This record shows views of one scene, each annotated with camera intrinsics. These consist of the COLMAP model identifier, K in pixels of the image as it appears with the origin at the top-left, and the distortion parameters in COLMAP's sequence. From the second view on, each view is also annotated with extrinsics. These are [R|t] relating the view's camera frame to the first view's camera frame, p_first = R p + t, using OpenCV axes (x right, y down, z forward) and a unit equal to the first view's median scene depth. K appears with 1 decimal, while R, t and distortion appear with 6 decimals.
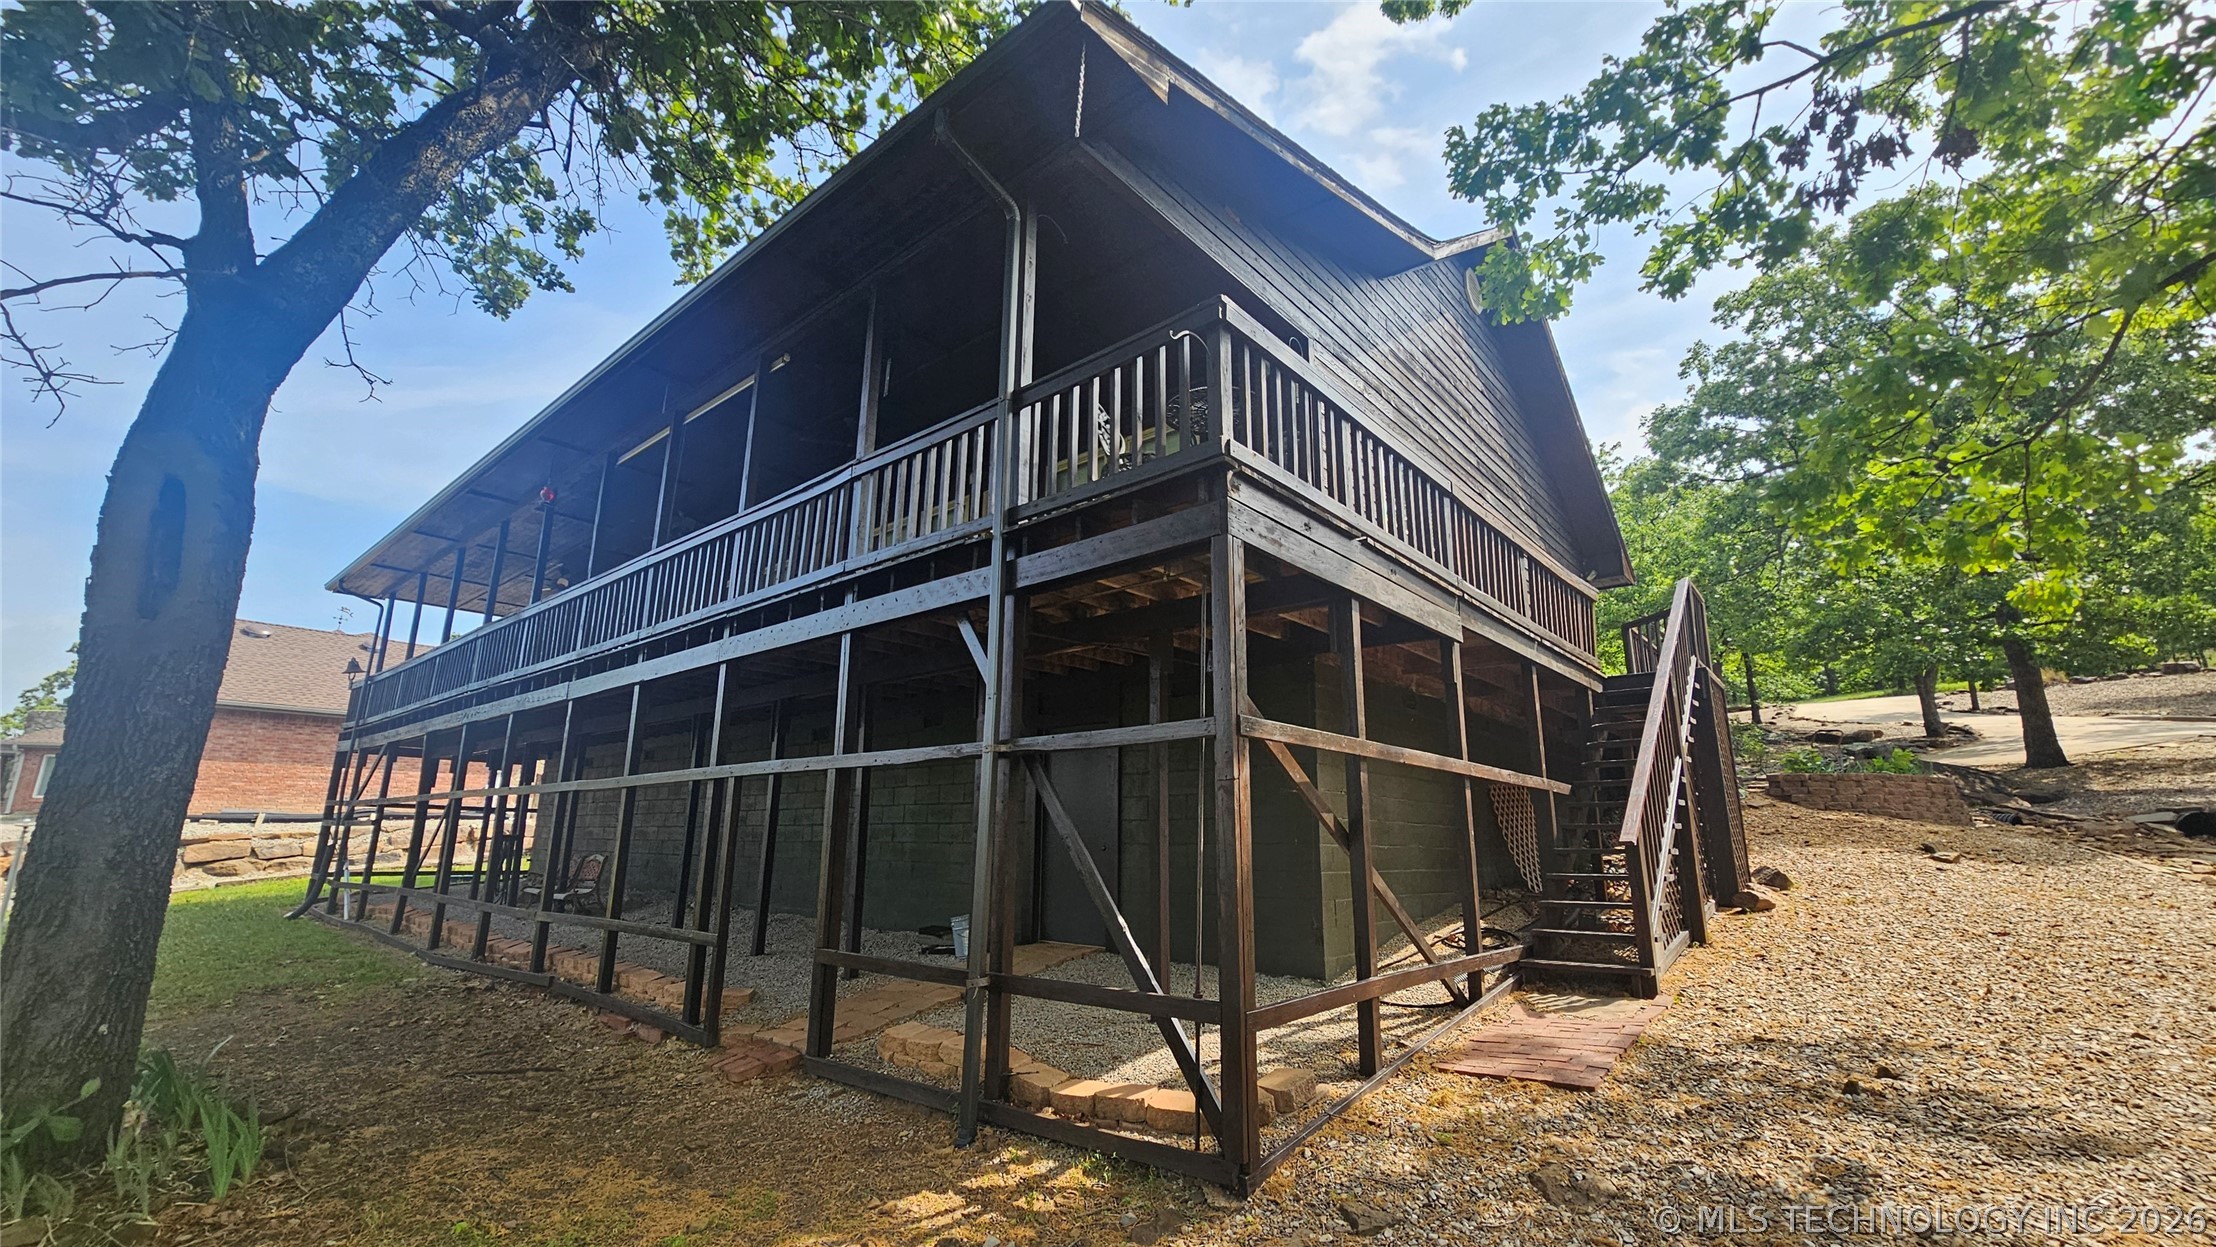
lens RADIAL K [[904.5, 0, 1110.4], [0, 904.5, 633.6], [0, 0, 1]] dist [-0.001039, -0.000103]
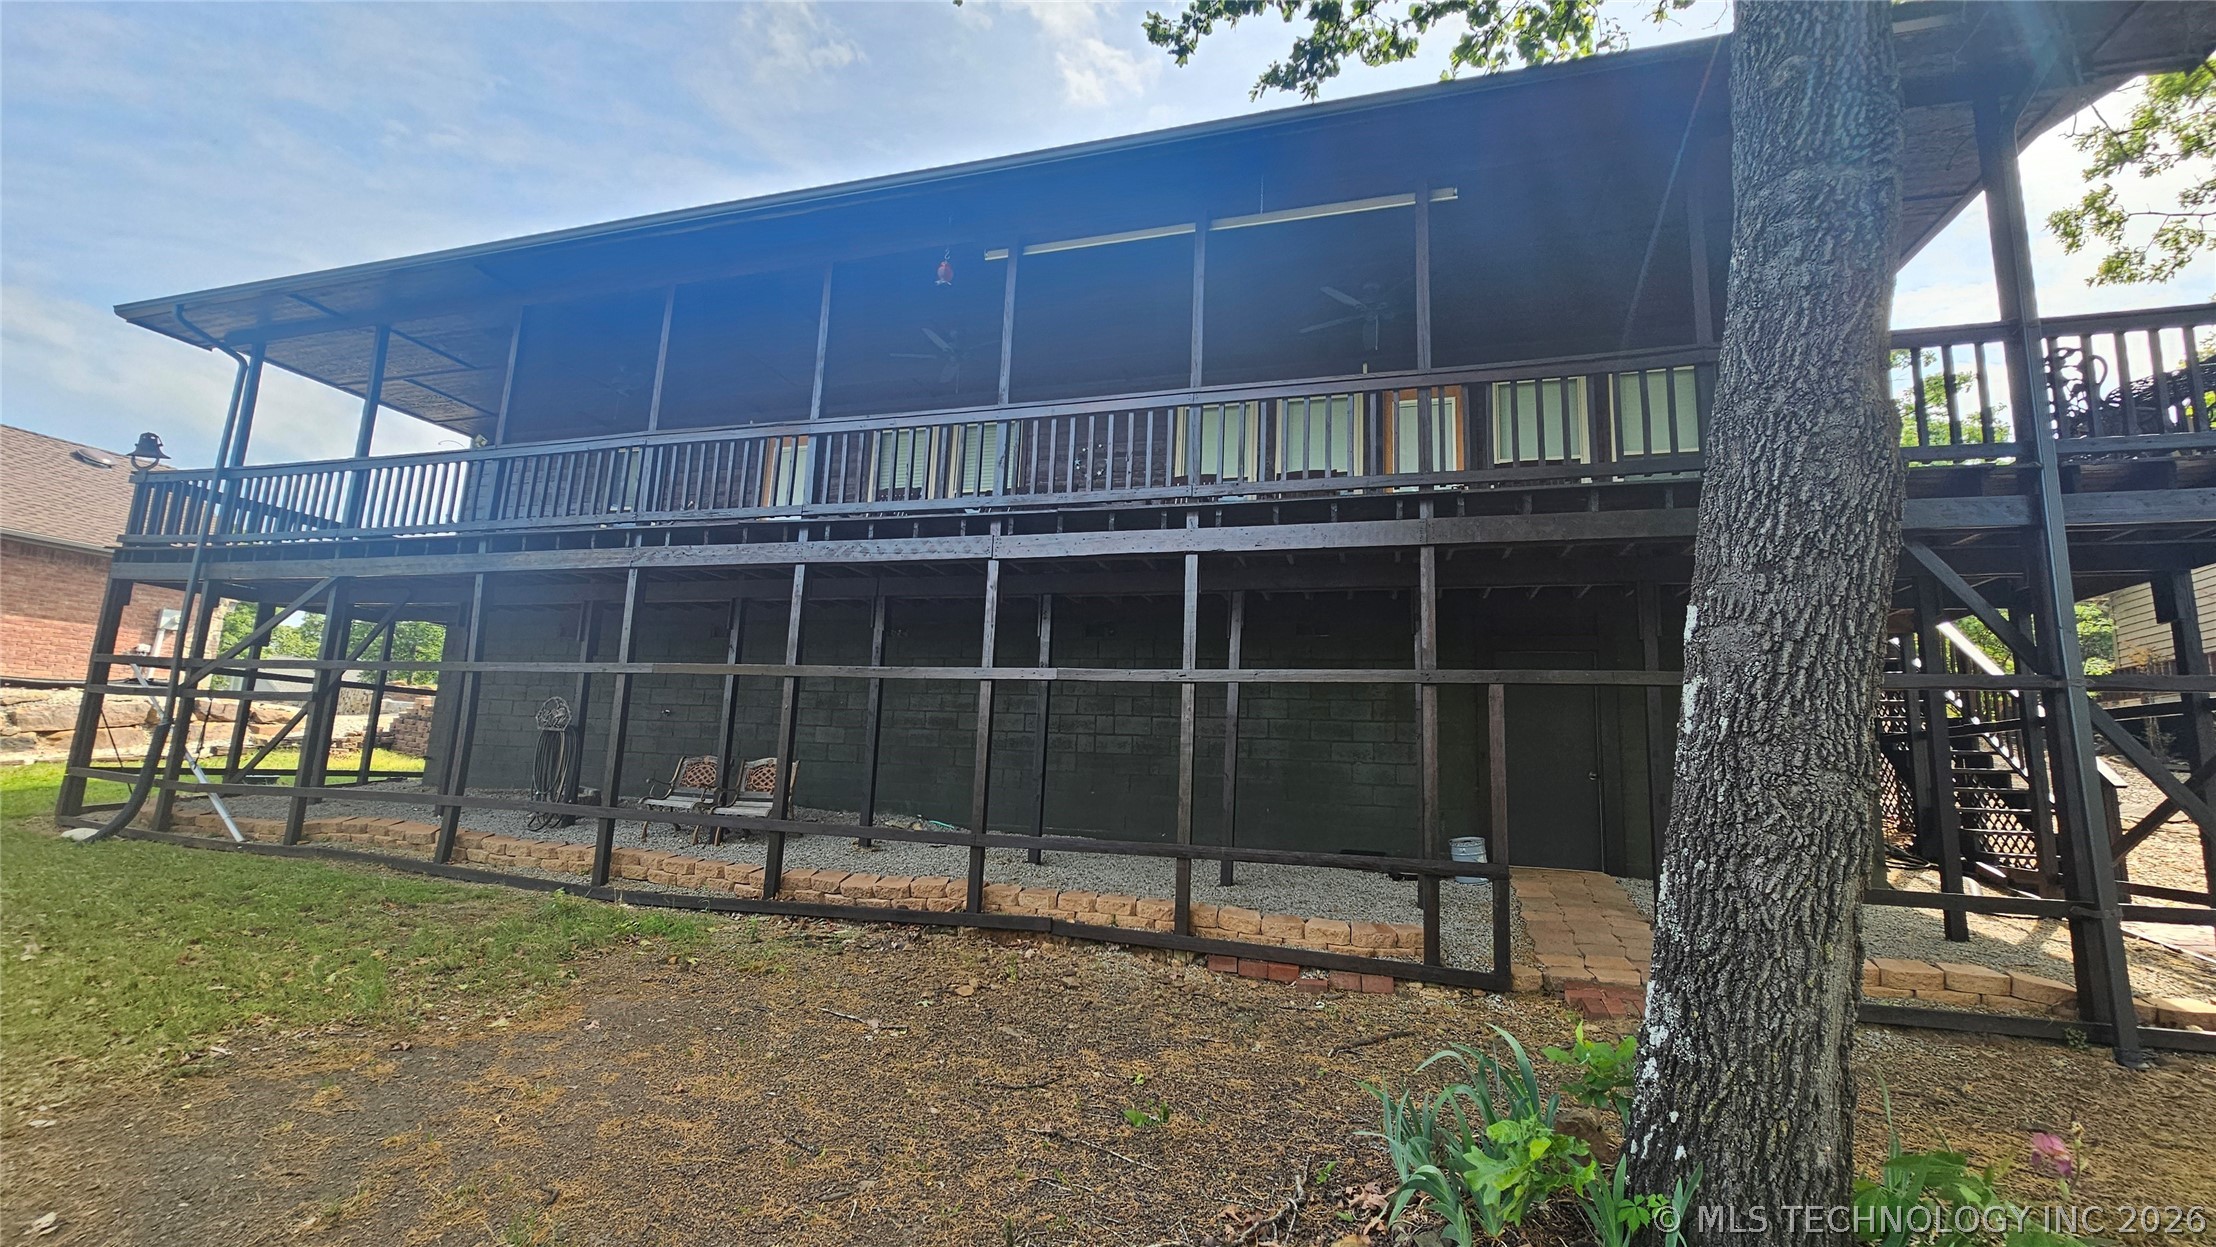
lens RADIAL K [[904.5, 0, 1110.4], [0, 904.5, 633.6], [0, 0, 1]] dist [-0.001039, -0.000103]
pose [[0.926320, 0.106480, 0.361377, -0.431318], [-0.128111, 0.991093, 0.036363, 0.037464], [-0.354286, -0.079980, 0.931711, 0.042906]]
